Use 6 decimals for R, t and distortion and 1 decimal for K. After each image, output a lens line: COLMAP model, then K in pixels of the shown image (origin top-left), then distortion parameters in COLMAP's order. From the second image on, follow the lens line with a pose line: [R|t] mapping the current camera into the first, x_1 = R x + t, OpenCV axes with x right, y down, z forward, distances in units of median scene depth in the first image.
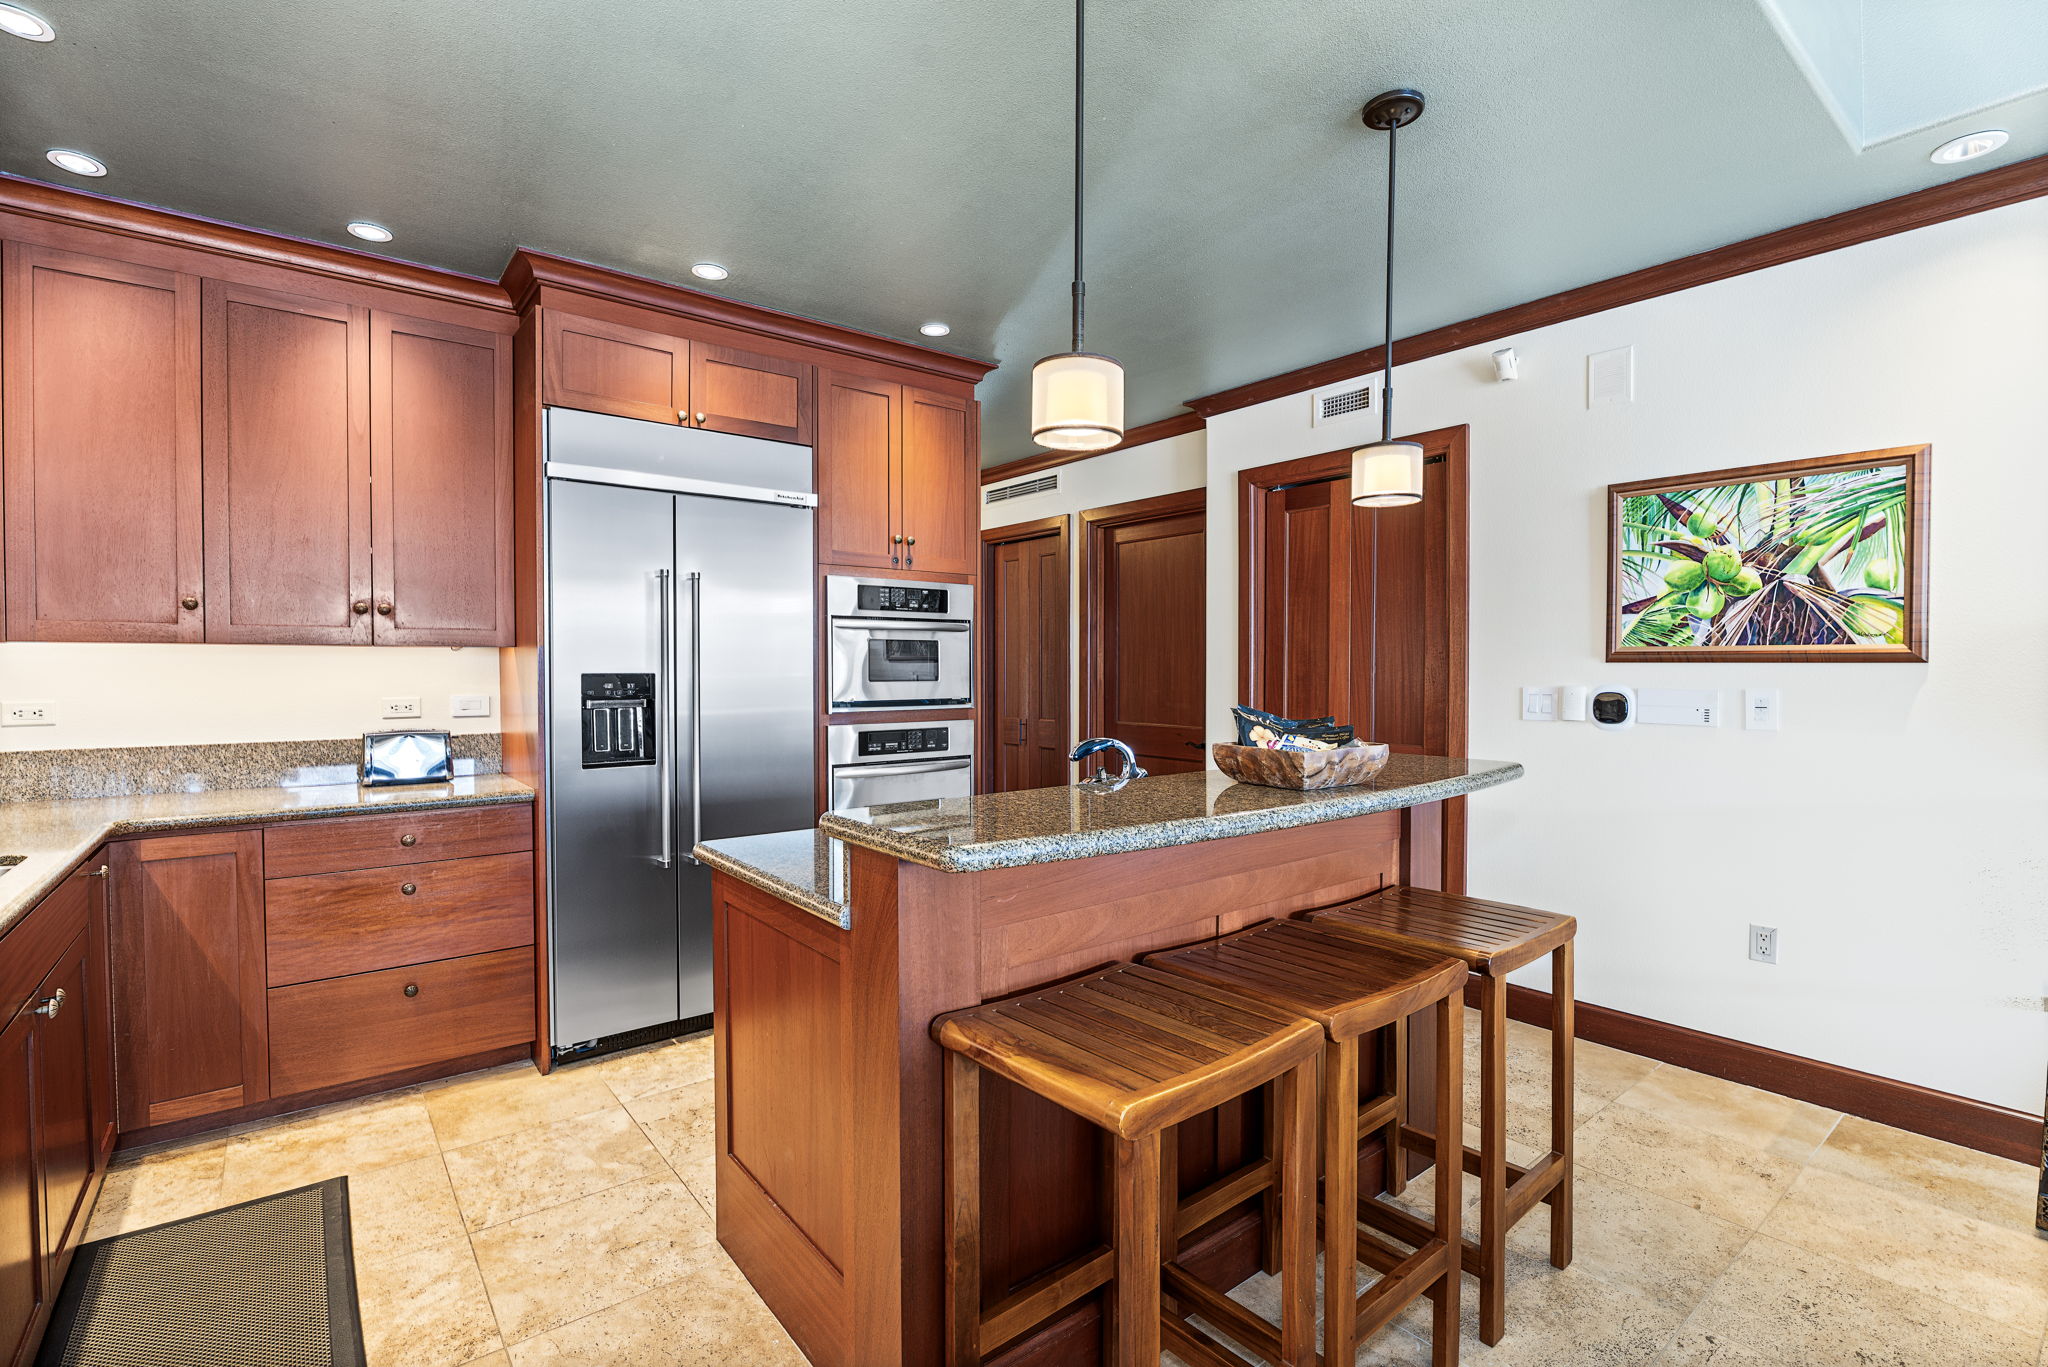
lens RADIAL K [[922.5, 0, 1024.0], [0, 922.5, 682.0], [0, 0, 1]] dist [0.001681, 0.000289]
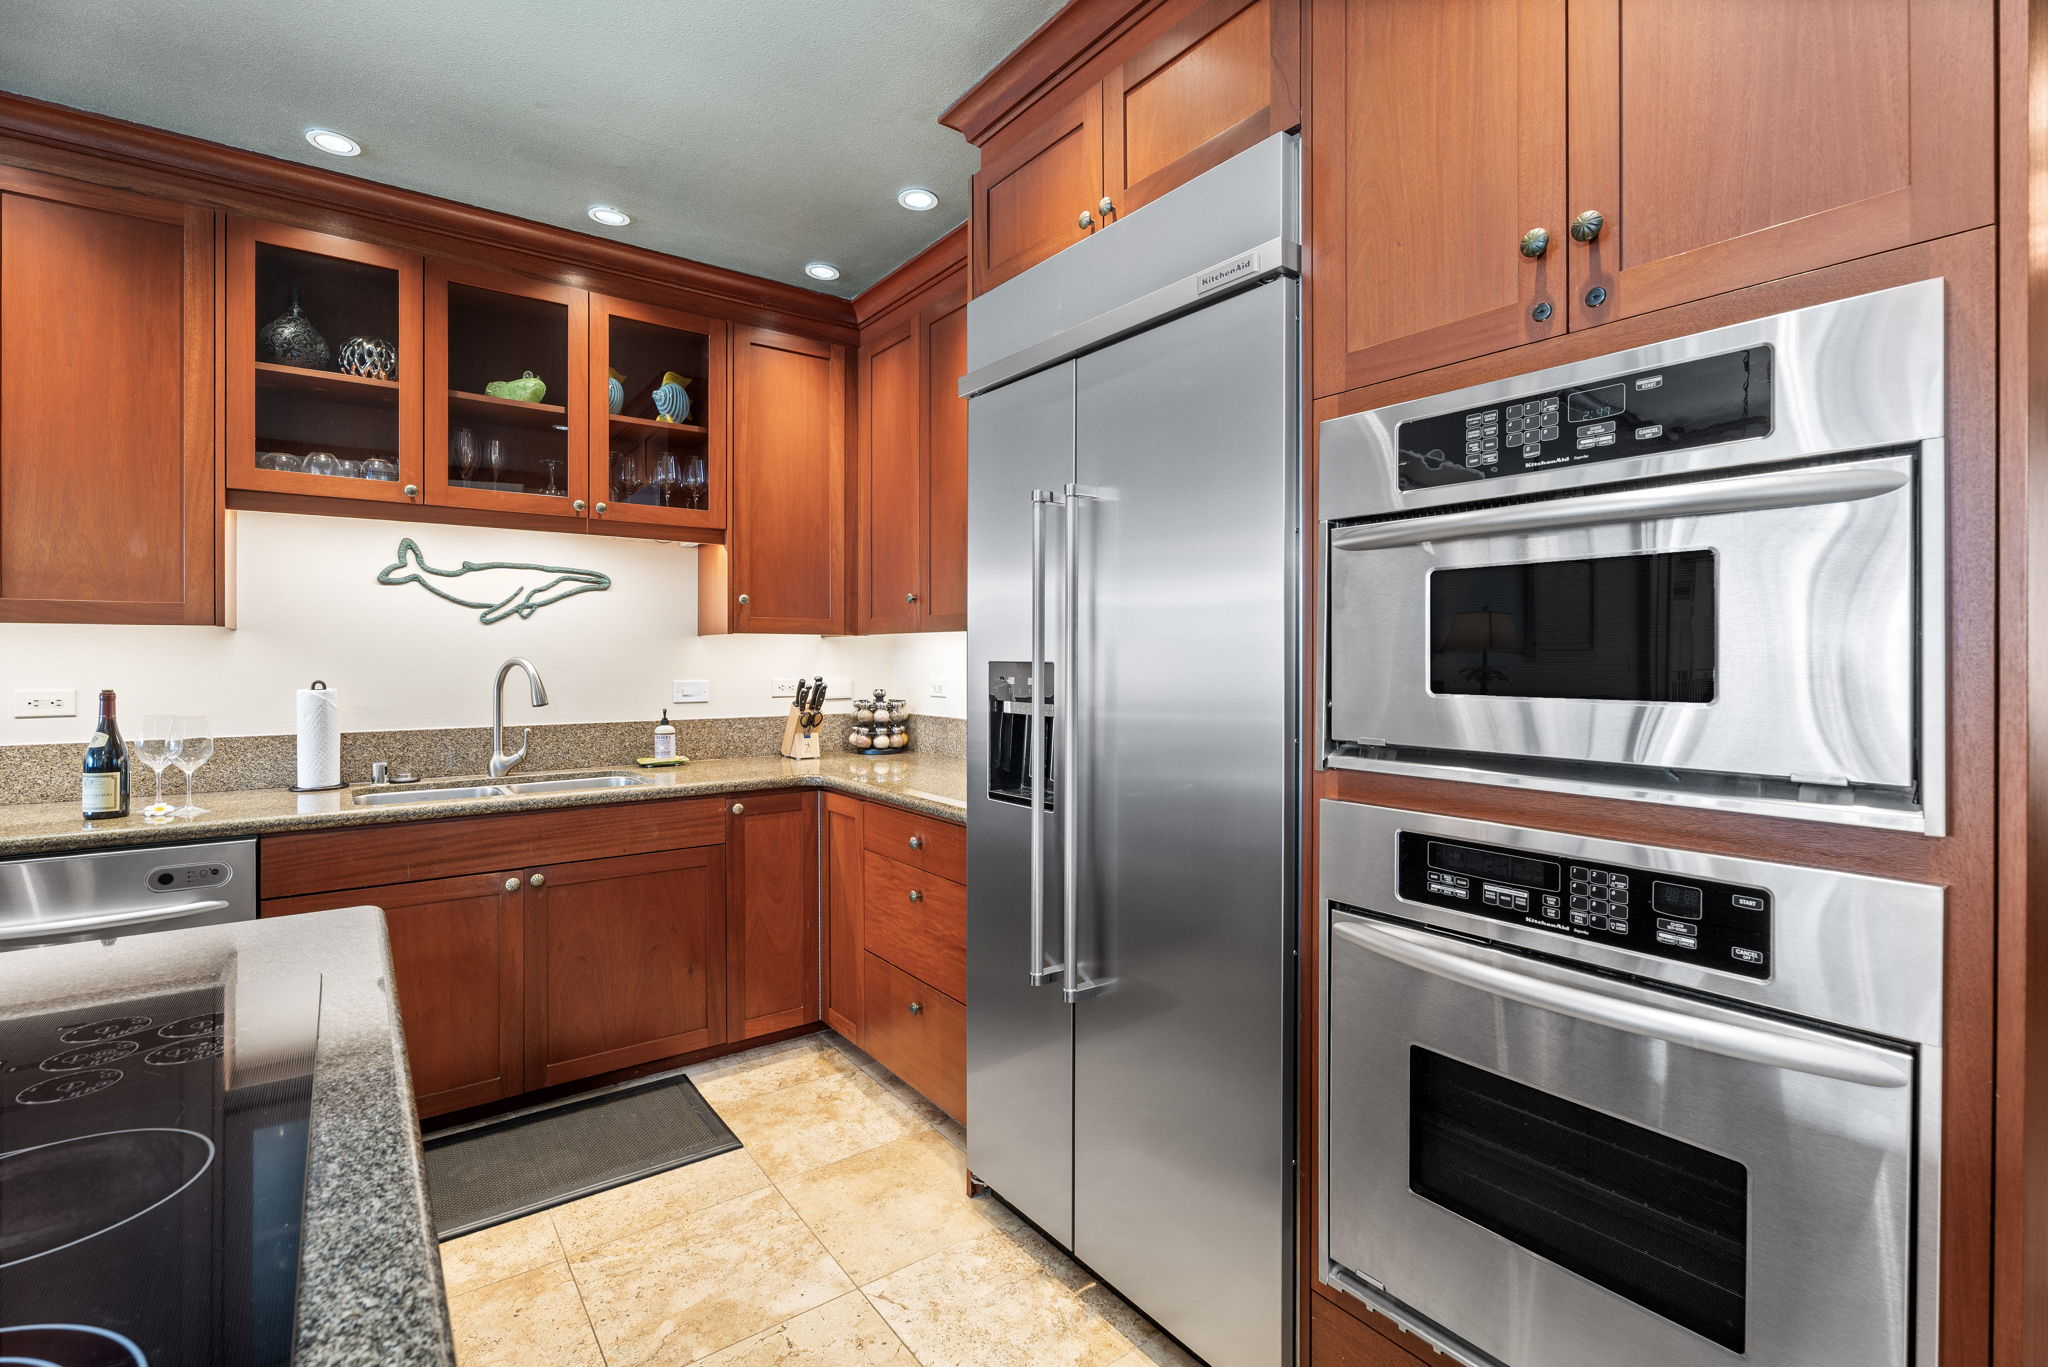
lens RADIAL K [[922.5, 0, 1030.8], [0, 922.5, 663.5], [0, 0, 1]] dist [0.001681, 0.000289]
pose [[-0.023138, 0.008712, -0.999694, 0.185562], [-0.015290, 0.999842, 0.009067, -0.012290], [0.999615, 0.015495, -0.023001, 0.861099]]
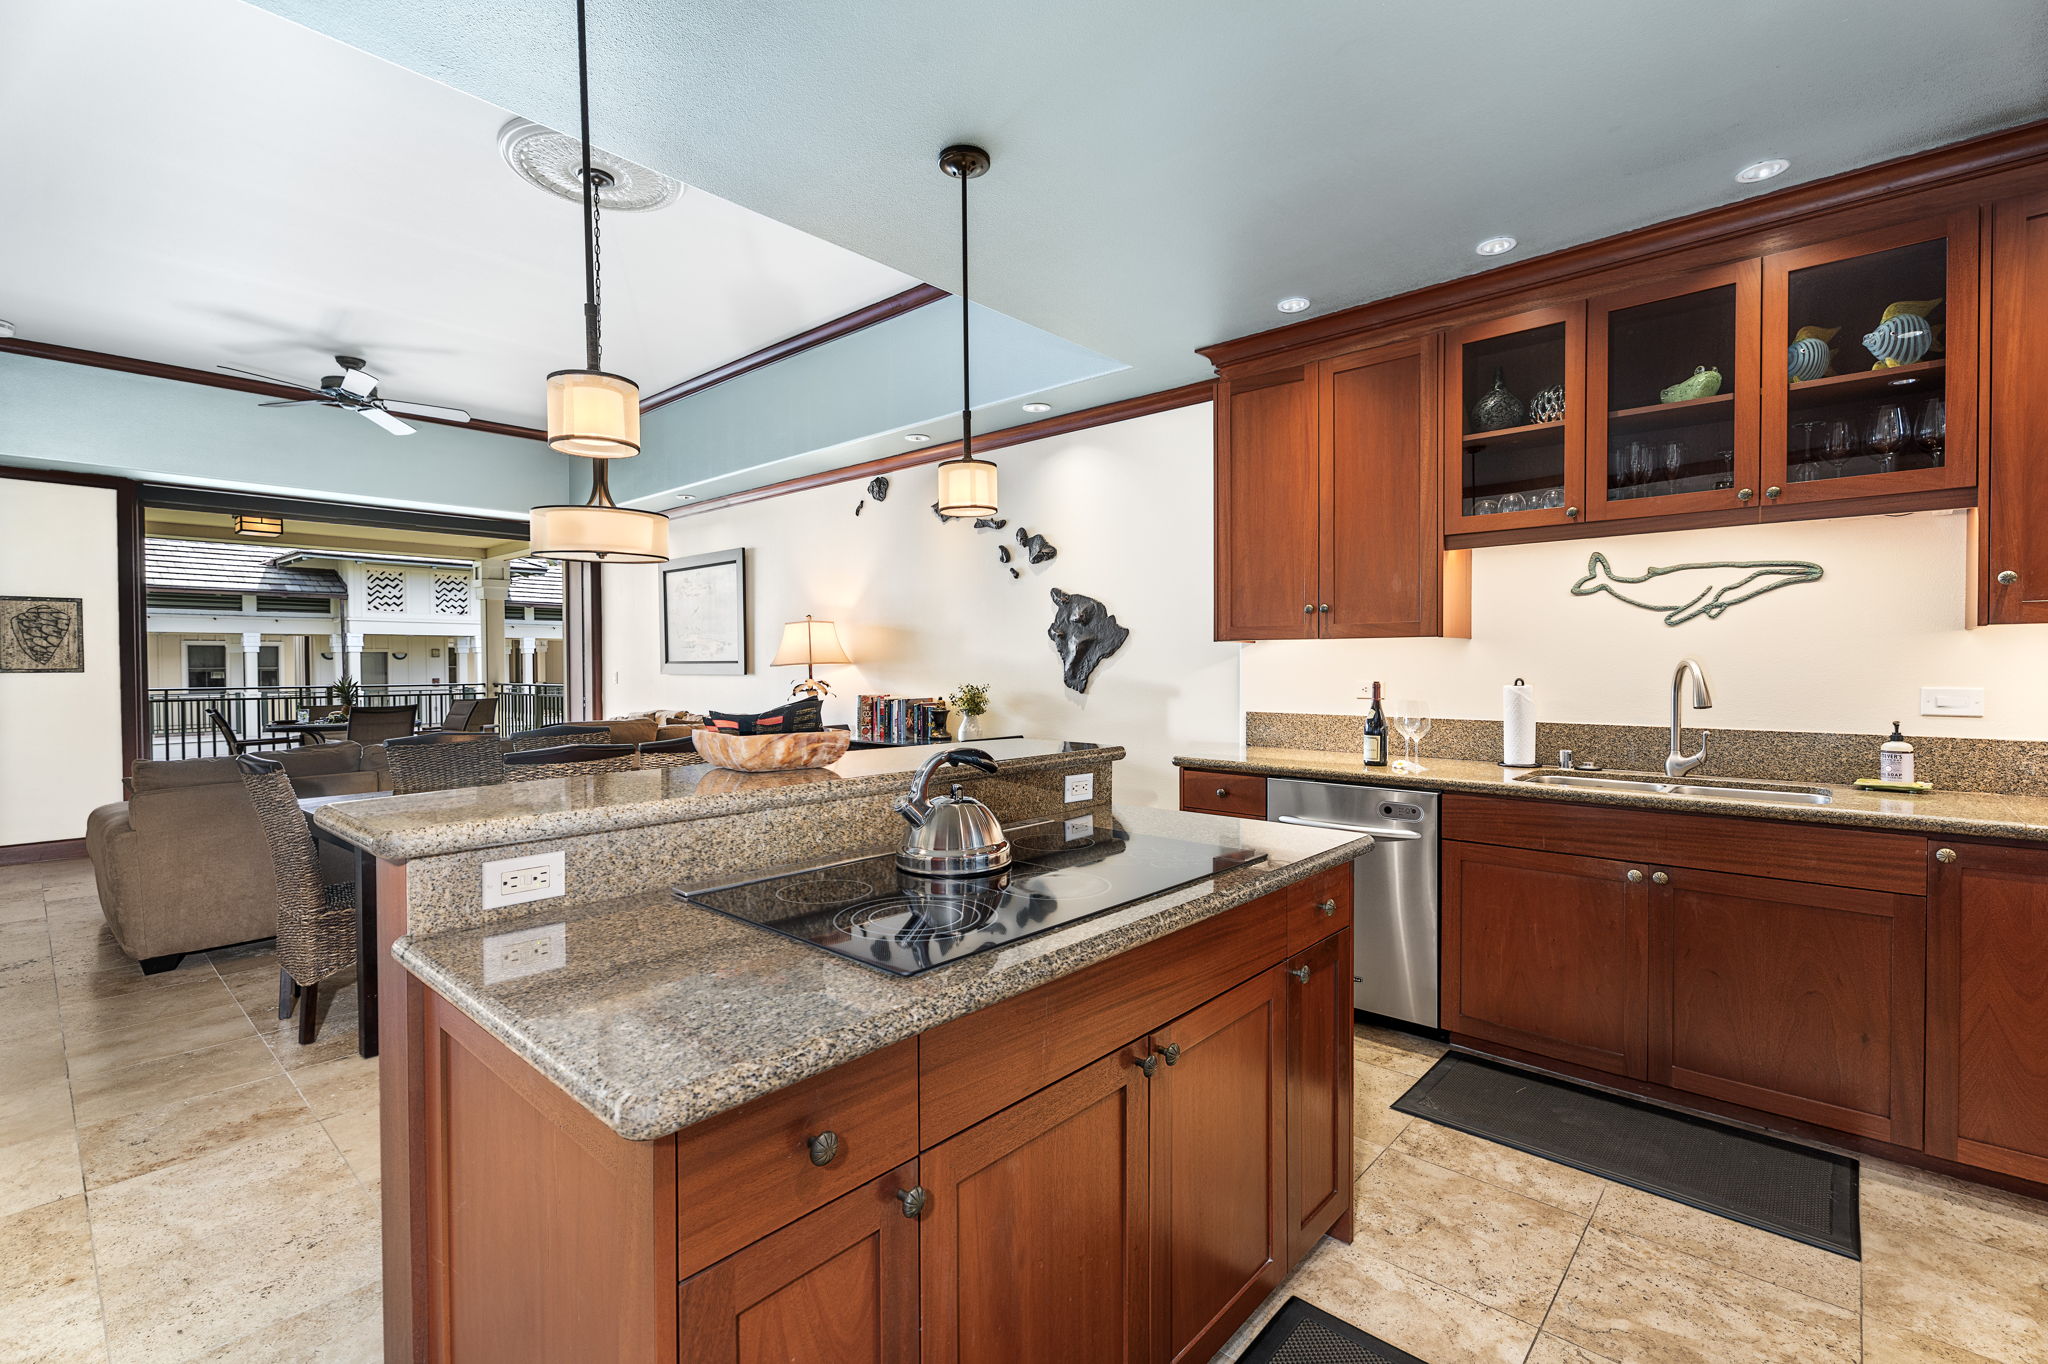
lens RADIAL K [[922.5, 0, 1028.2], [0, 922.5, 684.1], [0, 0, 1]] dist [0.001681, 0.000289]
pose [[-0.984946, 0.009365, -0.172609, 0.096868], [0.002807, 0.999266, 0.038198, -0.013470], [0.172840, 0.037138, -0.984249, 1.079382]]
